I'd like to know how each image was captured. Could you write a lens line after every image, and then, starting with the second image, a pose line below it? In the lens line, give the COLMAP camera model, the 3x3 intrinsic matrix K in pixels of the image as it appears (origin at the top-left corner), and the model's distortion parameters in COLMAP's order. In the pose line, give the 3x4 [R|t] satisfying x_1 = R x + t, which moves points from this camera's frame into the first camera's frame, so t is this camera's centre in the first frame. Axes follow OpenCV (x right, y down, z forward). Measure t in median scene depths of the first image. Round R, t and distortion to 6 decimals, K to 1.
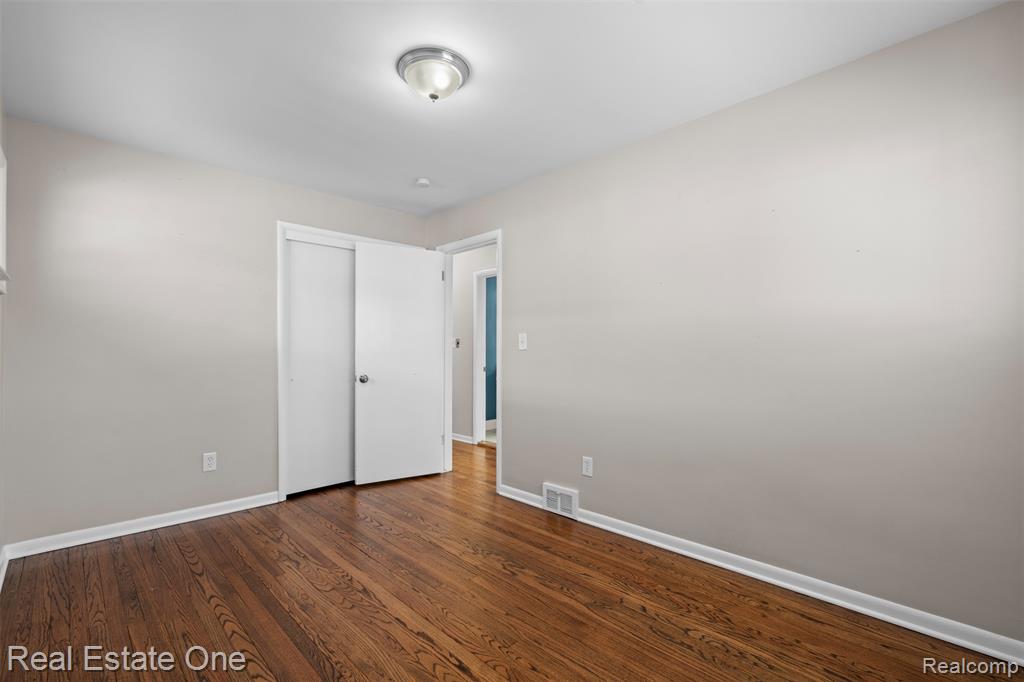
lens RADIAL K [[448.0, 0, 512.0], [0, 448.0, 341.0], [0, 0, 1]] dist [-0.001940, -0.000343]
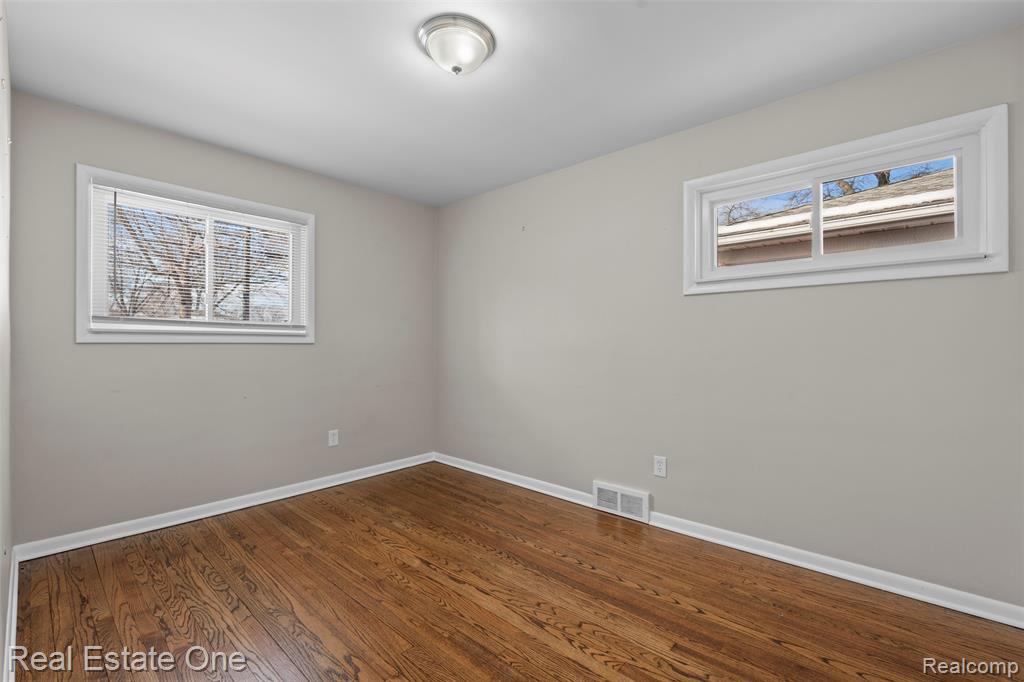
lens RADIAL K [[448.0, 0, 512.0], [0, 448.0, 341.0], [0, 0, 1]] dist [-0.001940, -0.000343]
pose [[-0.998858, -0.000948, -0.047762, -0.254884], [0.000294, 0.999662, -0.025990, 0.047361], [0.047771, -0.025974, -0.998521, 2.005196]]
